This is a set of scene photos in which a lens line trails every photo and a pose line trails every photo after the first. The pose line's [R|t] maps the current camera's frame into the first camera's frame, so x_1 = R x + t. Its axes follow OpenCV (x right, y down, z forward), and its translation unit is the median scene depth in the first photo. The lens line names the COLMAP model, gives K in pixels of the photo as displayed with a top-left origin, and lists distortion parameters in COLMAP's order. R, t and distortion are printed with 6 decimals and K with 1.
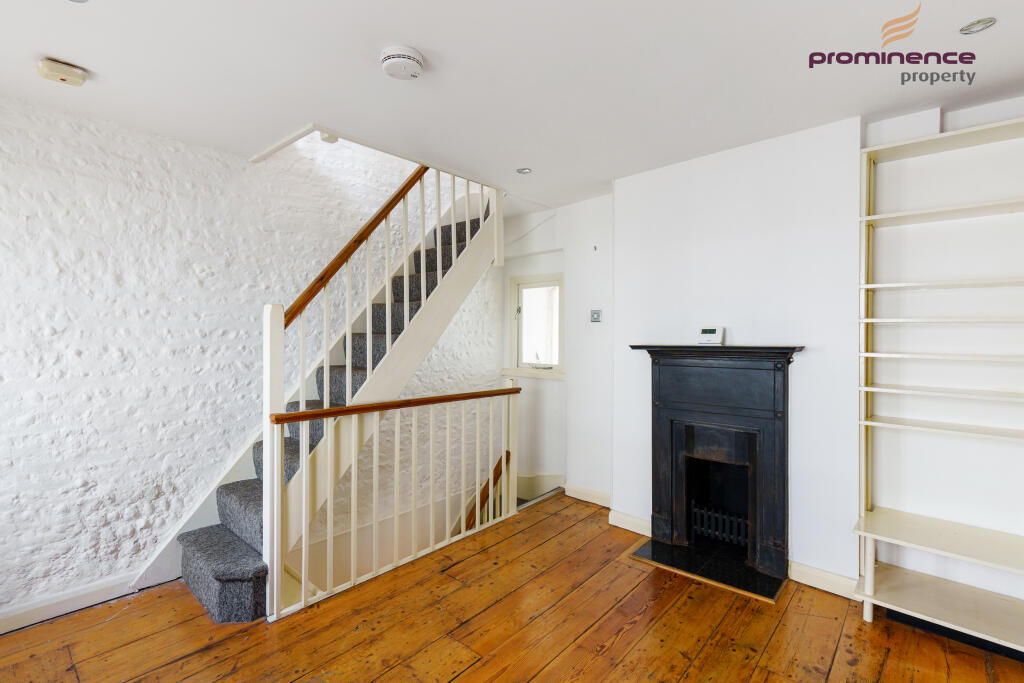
lens RADIAL K [[456.6, 0, 509.2], [0, 456.6, 352.3], [0, 0, 1]] dist [-0.000906, -0.000094]
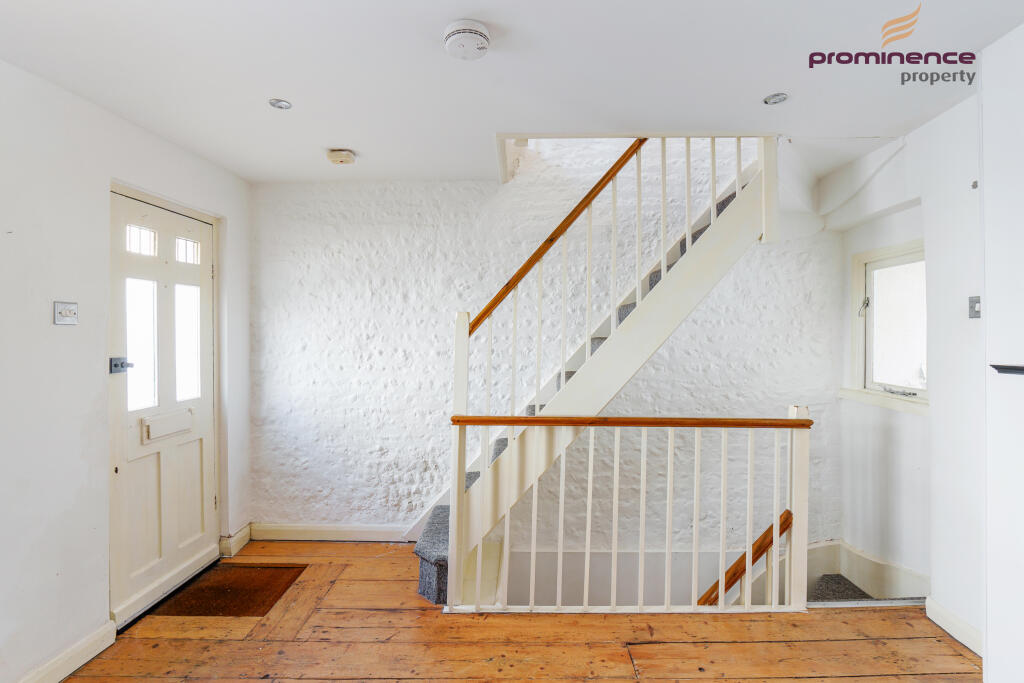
lens RADIAL K [[464.0, 0, 513.4], [0, 464.0, 335.2], [0, 0, 1]] dist [-0.016721, 0.010082]
pose [[0.673357, -0.003311, -0.739310, 0.321680], [-0.028582, 0.999126, -0.030506, -0.017632], [0.738765, 0.041672, 0.672674, 0.318423]]
